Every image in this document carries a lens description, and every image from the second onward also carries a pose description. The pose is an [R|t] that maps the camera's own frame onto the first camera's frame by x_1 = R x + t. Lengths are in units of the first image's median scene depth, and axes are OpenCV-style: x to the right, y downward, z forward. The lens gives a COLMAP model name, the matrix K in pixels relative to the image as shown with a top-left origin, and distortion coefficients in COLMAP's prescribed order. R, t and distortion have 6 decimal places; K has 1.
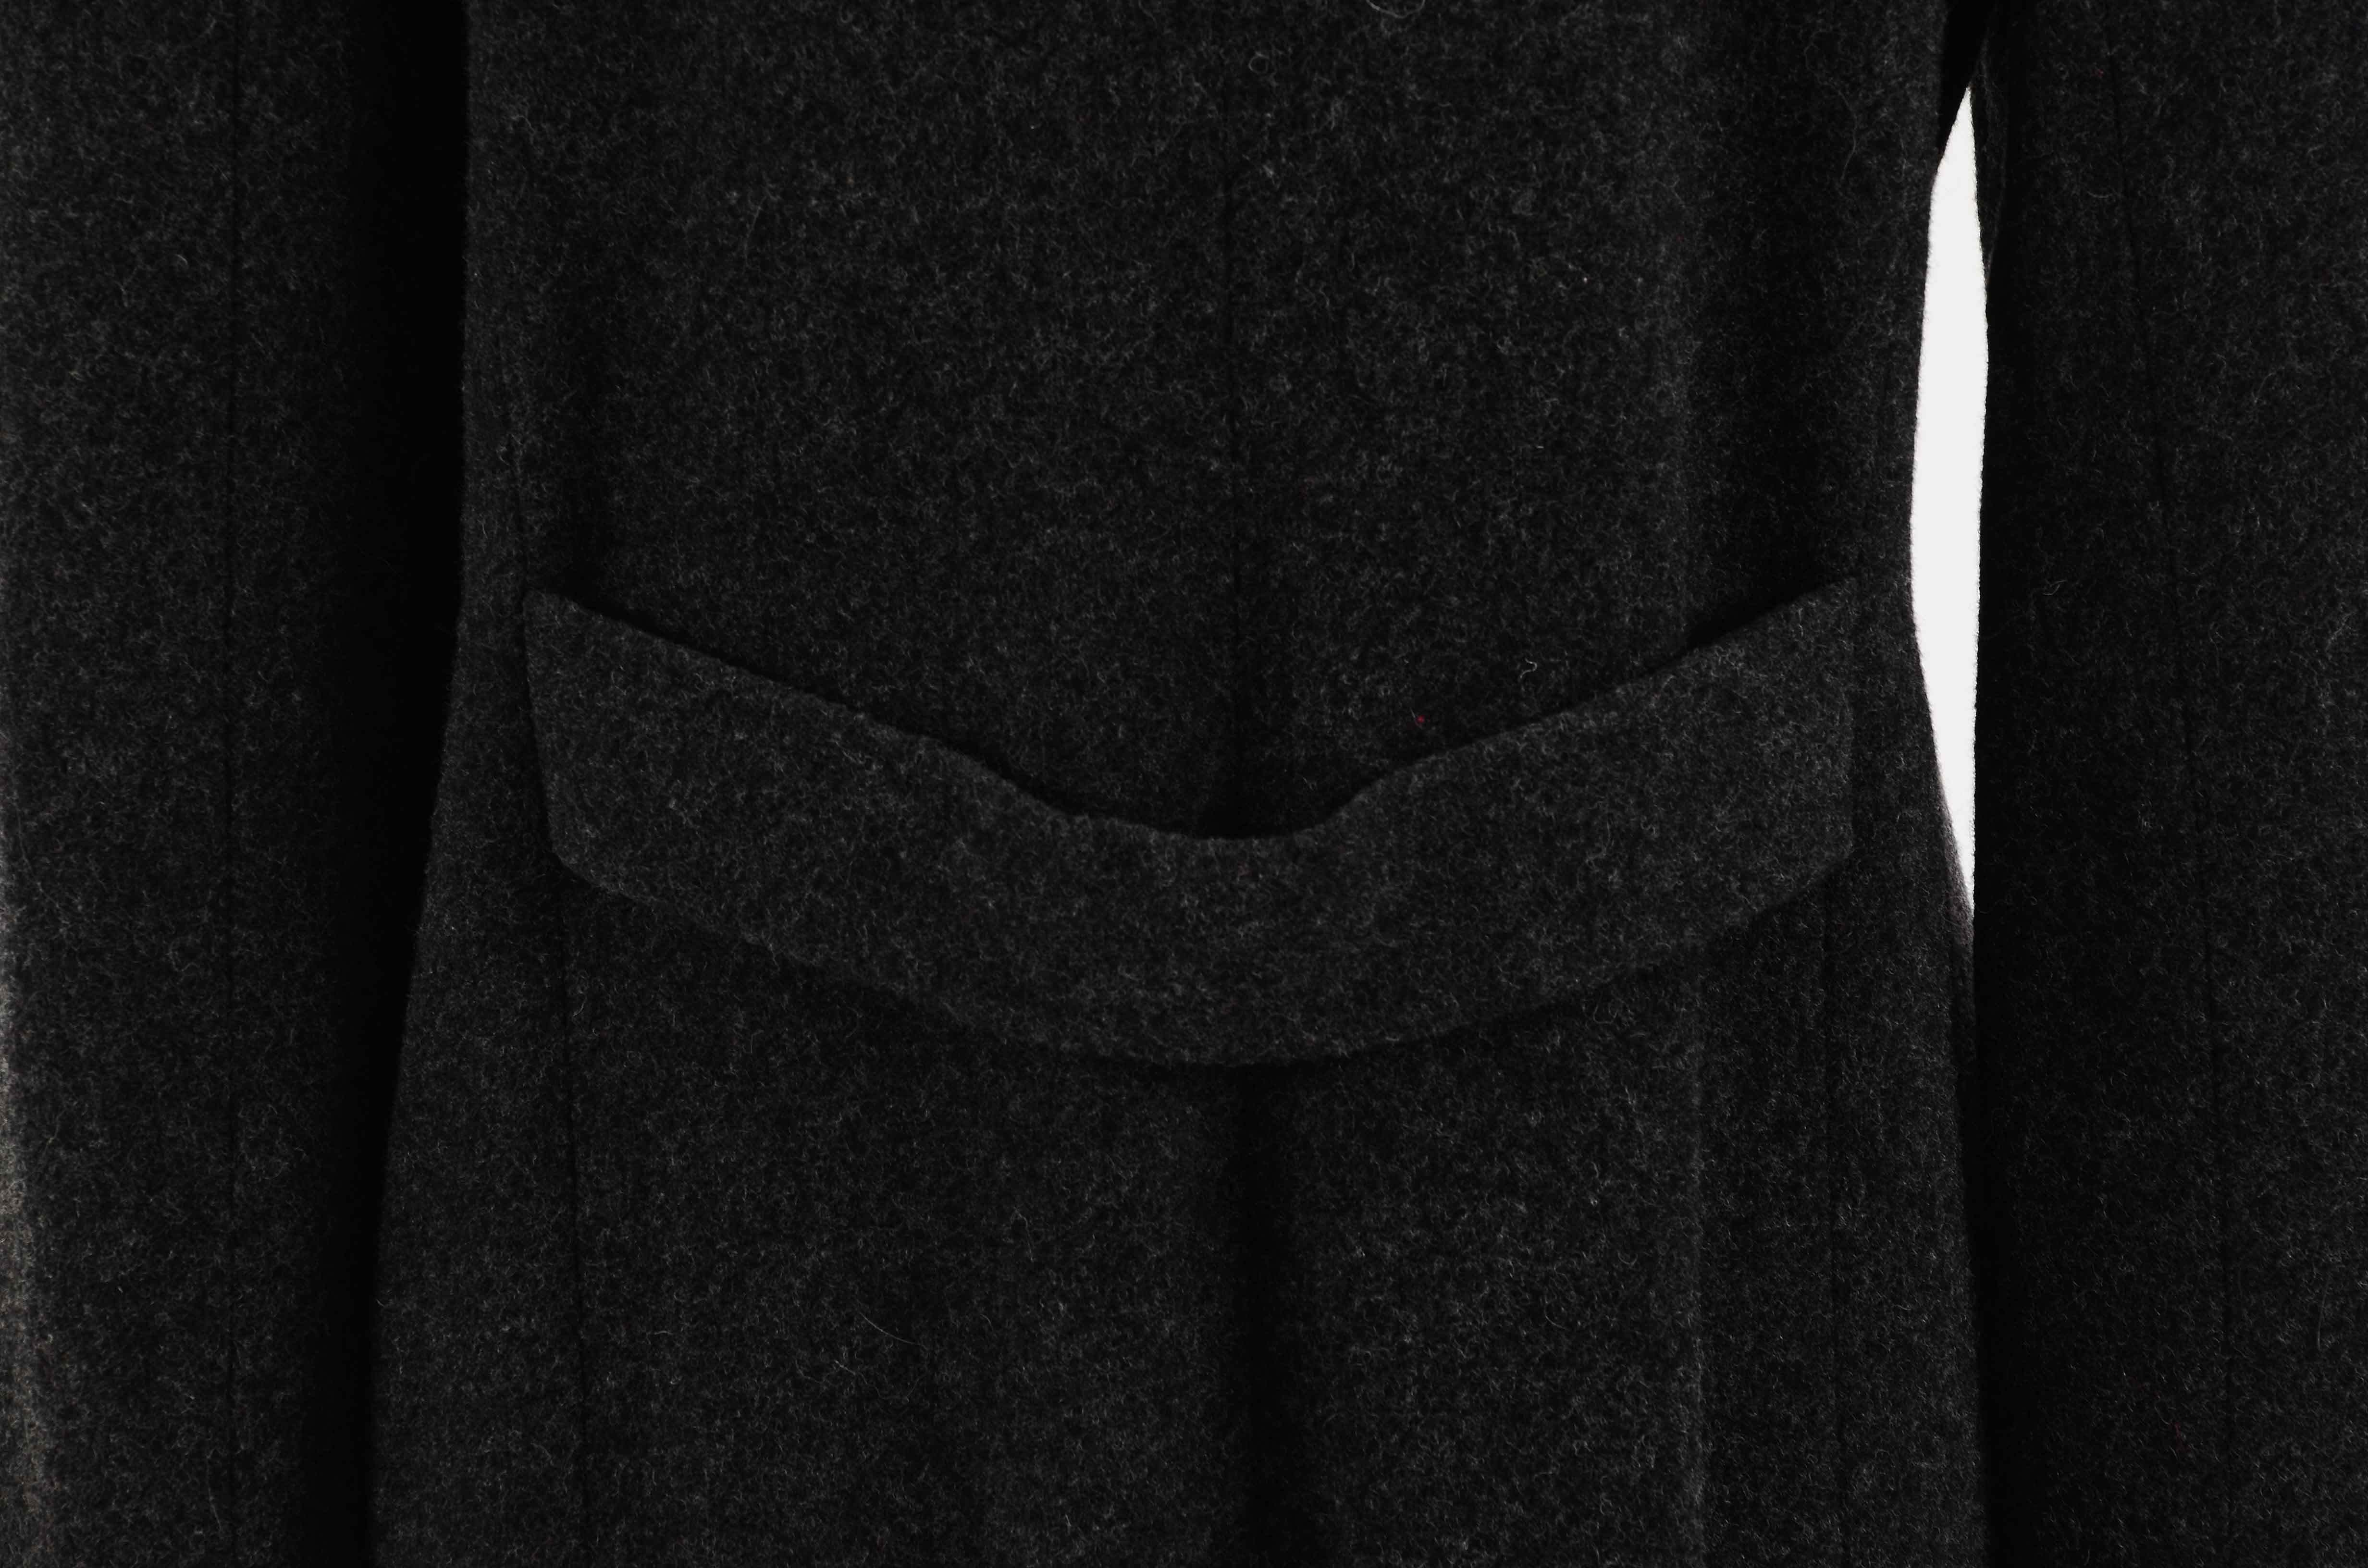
lens RADIAL K [[9884.4, 0, 1179.0], [0, 9884.4, 782.7], [0, 0, 1]] dist [1.339442, 0.000000]
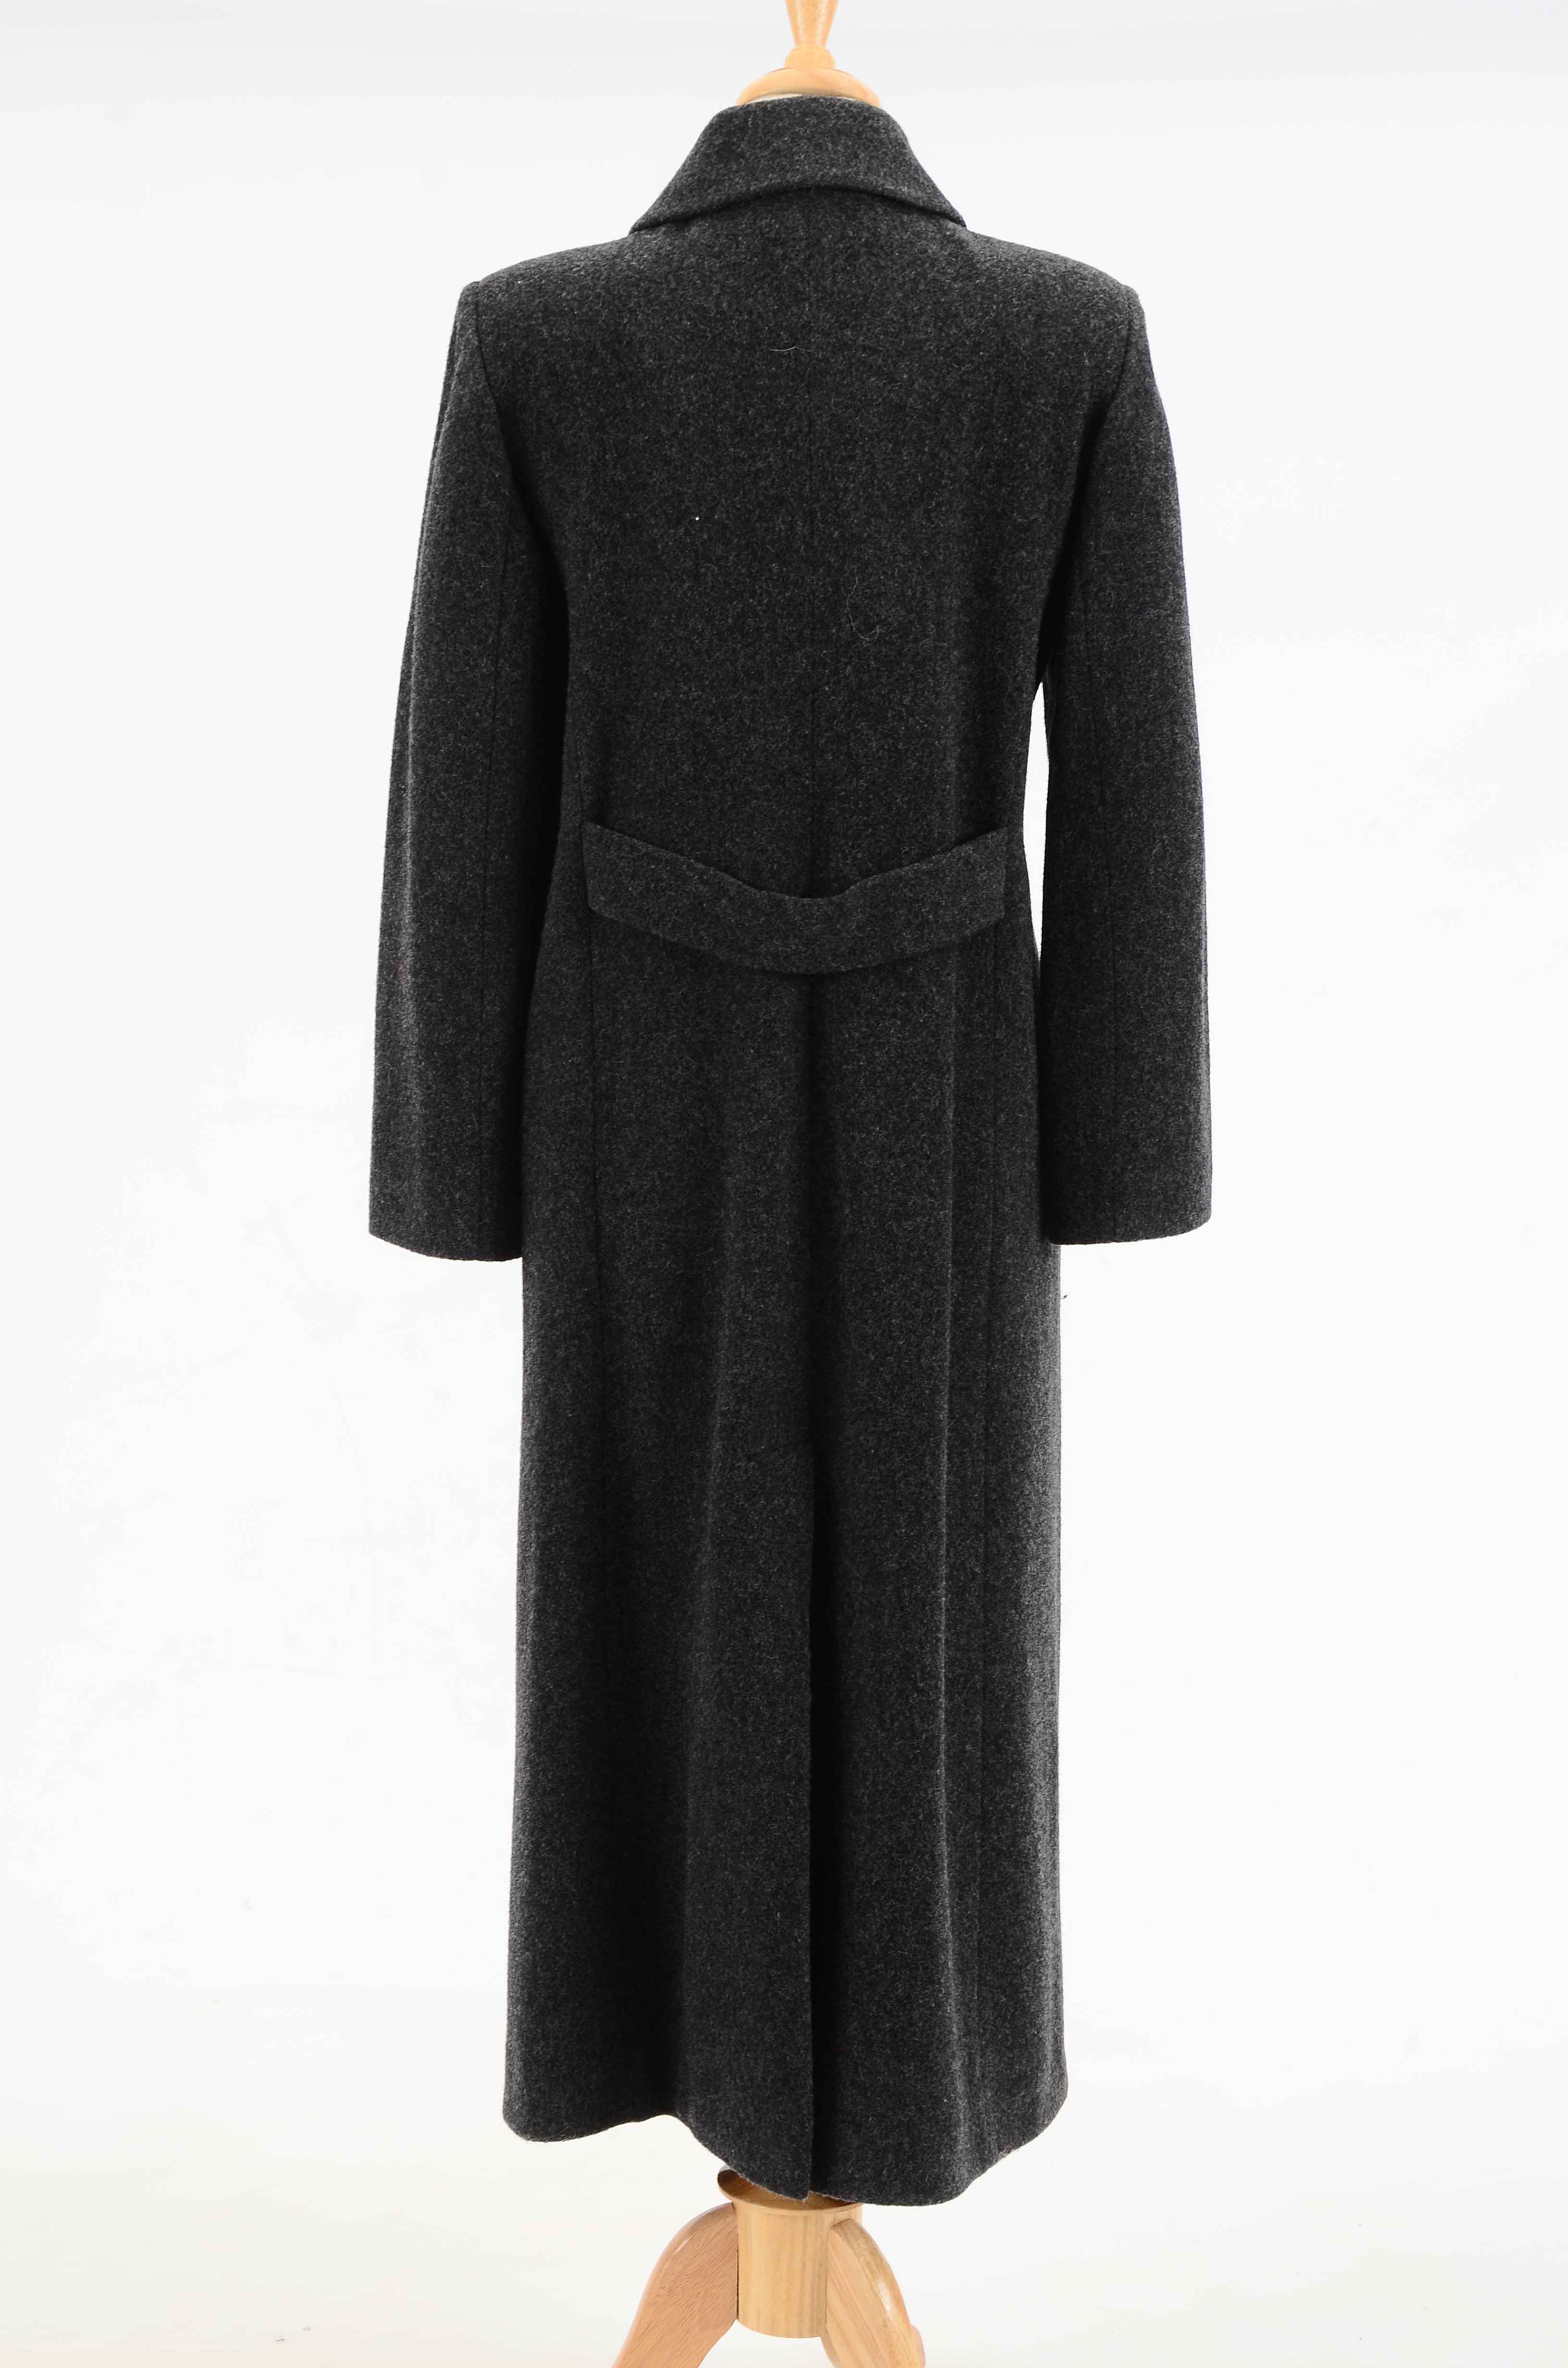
lens RADIAL K [[4976.6, 0, 790.9], [0, 4976.6, 1189.9], [0, 0, 1]] dist [0.249996, 0.000000]
pose [[0.998855, 0.020436, 0.043267, -0.066151], [-0.019943, 0.999732, -0.011798, 0.114118], [-0.043496, 0.010921, 0.998994, -0.569531]]
